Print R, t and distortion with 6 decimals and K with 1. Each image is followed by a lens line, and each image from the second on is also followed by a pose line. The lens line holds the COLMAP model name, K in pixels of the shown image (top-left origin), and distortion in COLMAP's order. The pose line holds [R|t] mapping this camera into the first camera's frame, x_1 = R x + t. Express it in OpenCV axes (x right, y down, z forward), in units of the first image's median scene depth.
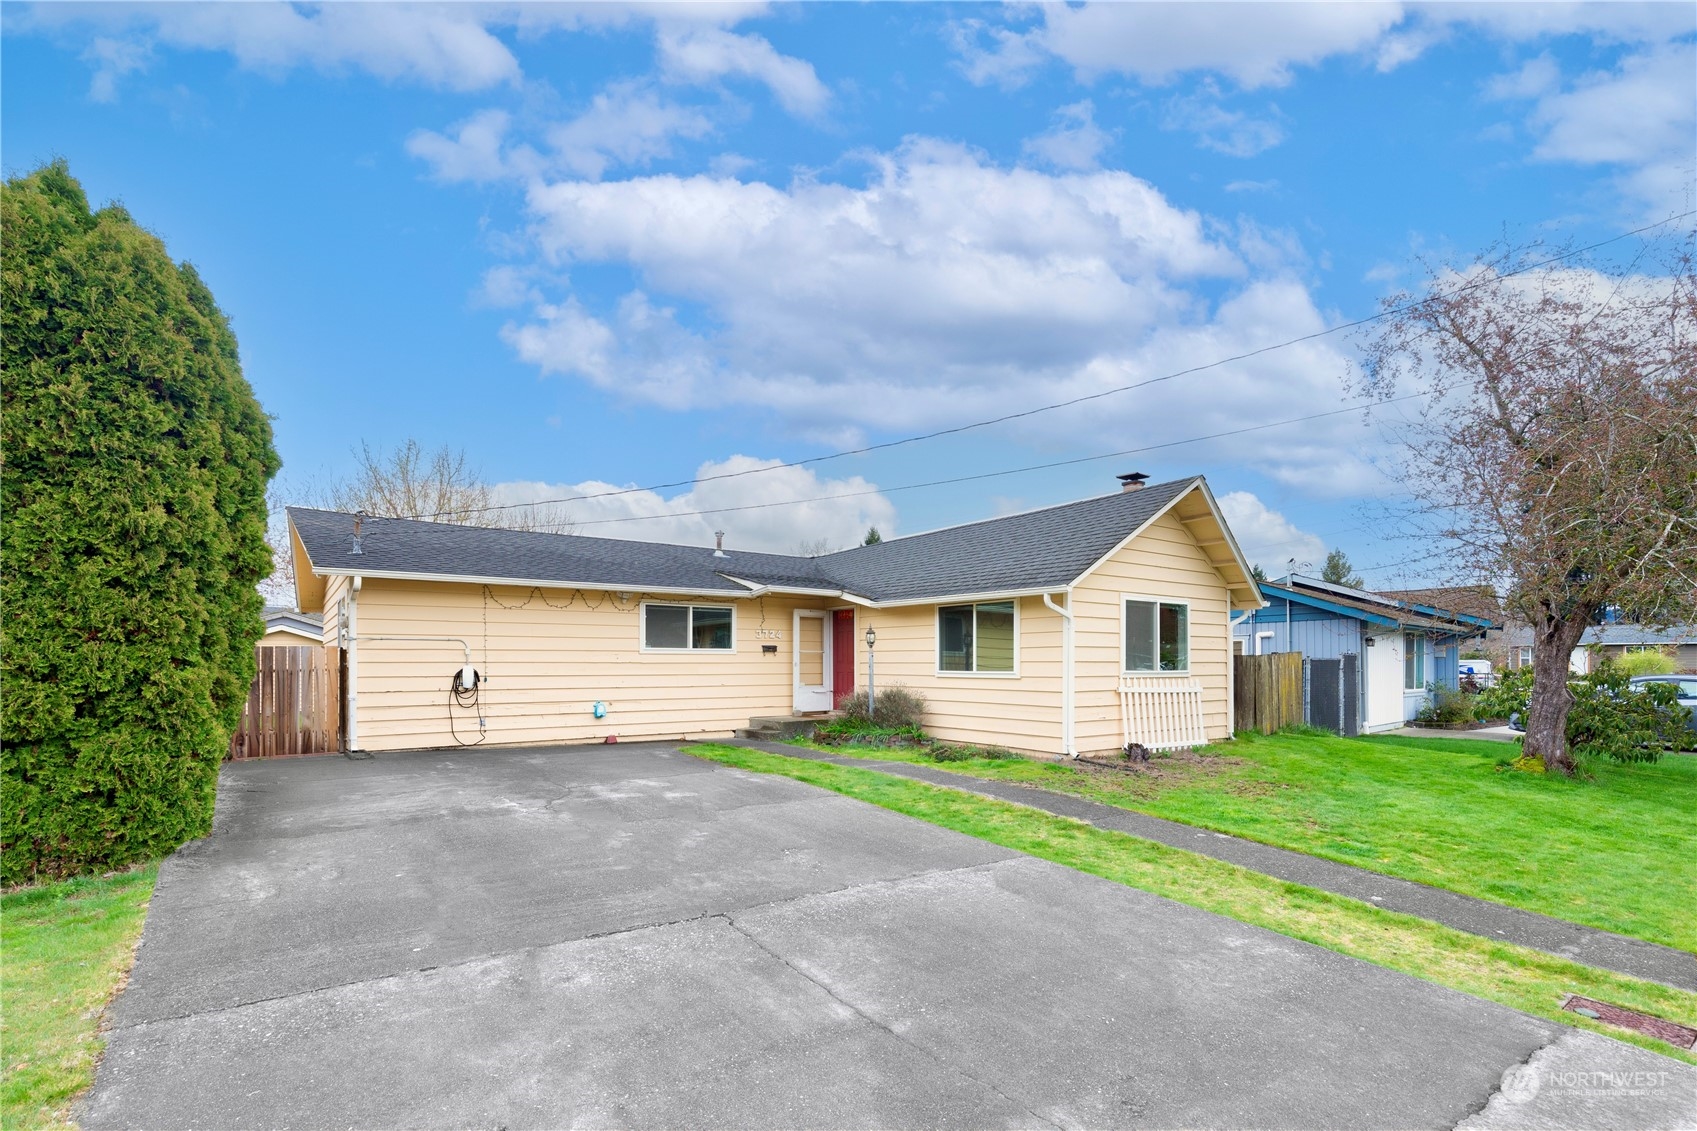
lens RADIAL K [[772.6, 0, 861.4], [0, 772.6, 644.8], [0, 0, 1]] dist [0.008110, -0.000167]
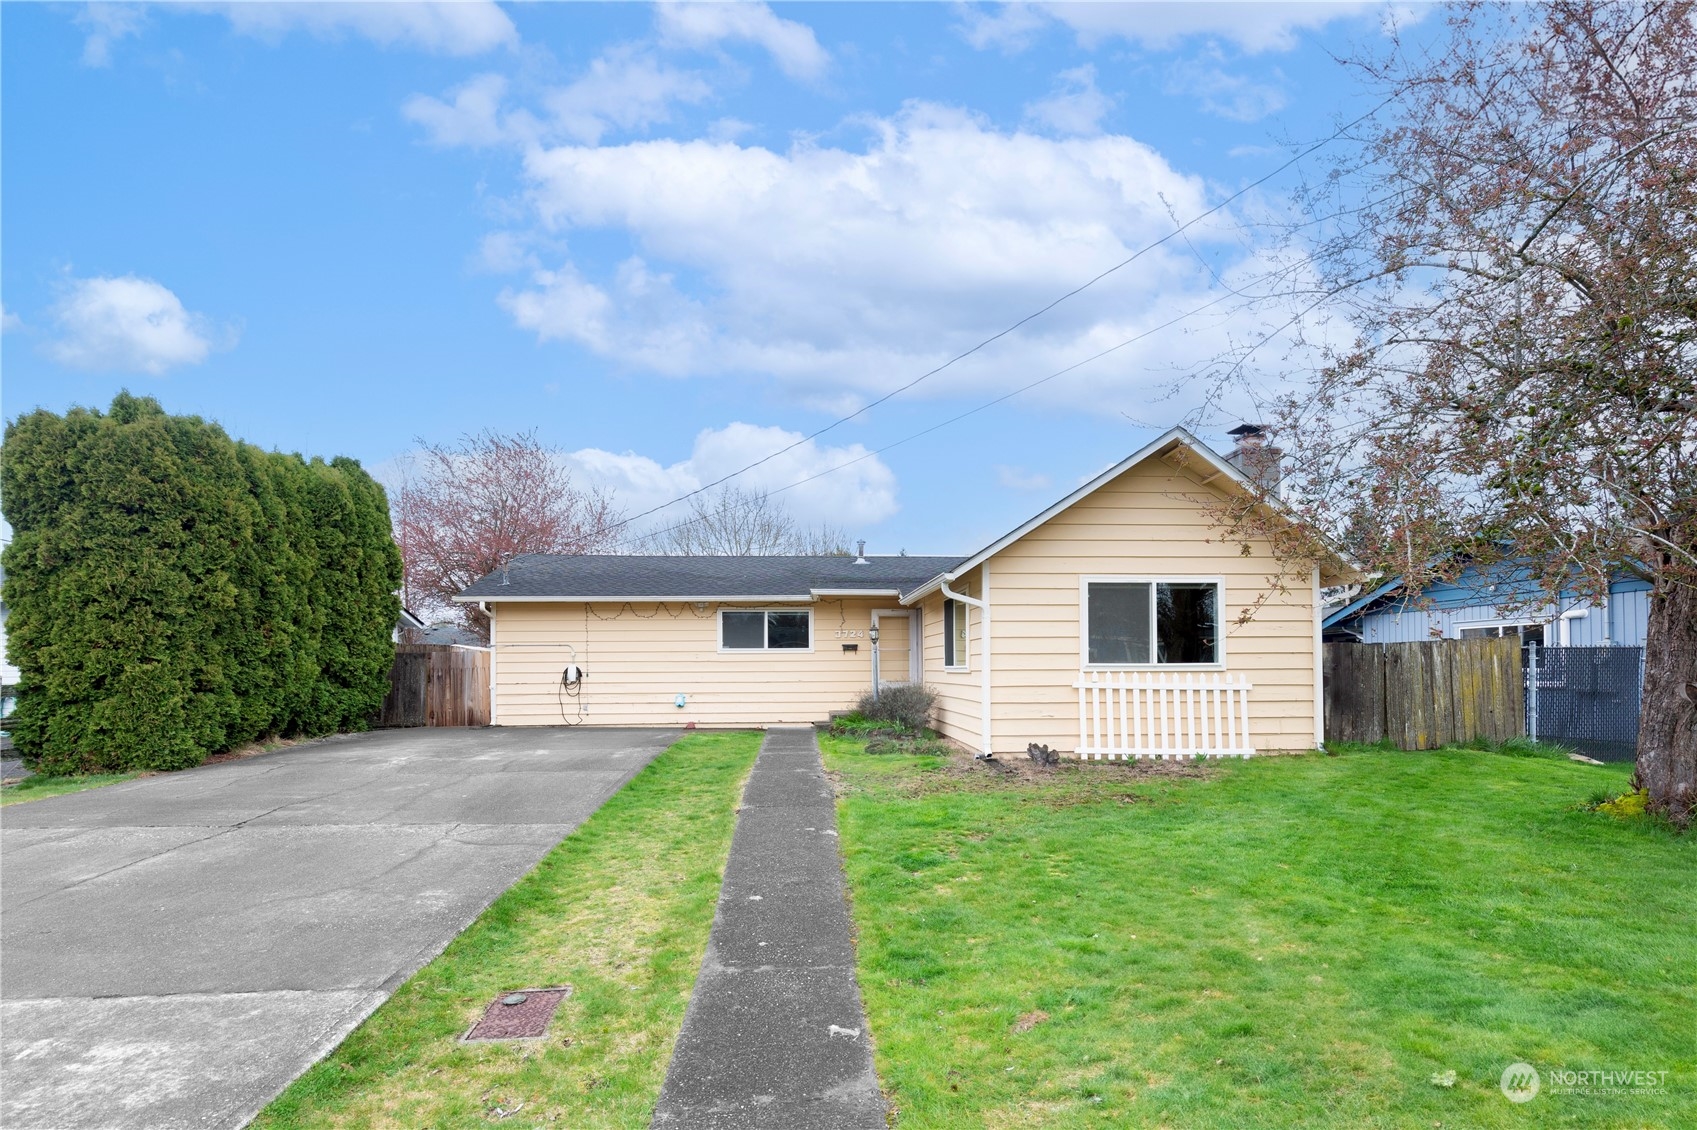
lens RADIAL K [[772.6, 0, 898.5], [0, 772.6, 654.3], [0, 0, 1]] dist [0.008110, -0.000167]
pose [[0.862411, -0.016379, -0.505943, 0.578527], [0.020537, 0.999786, 0.002640, 0.015640], [0.505791, -0.012667, 0.862563, 0.129797]]
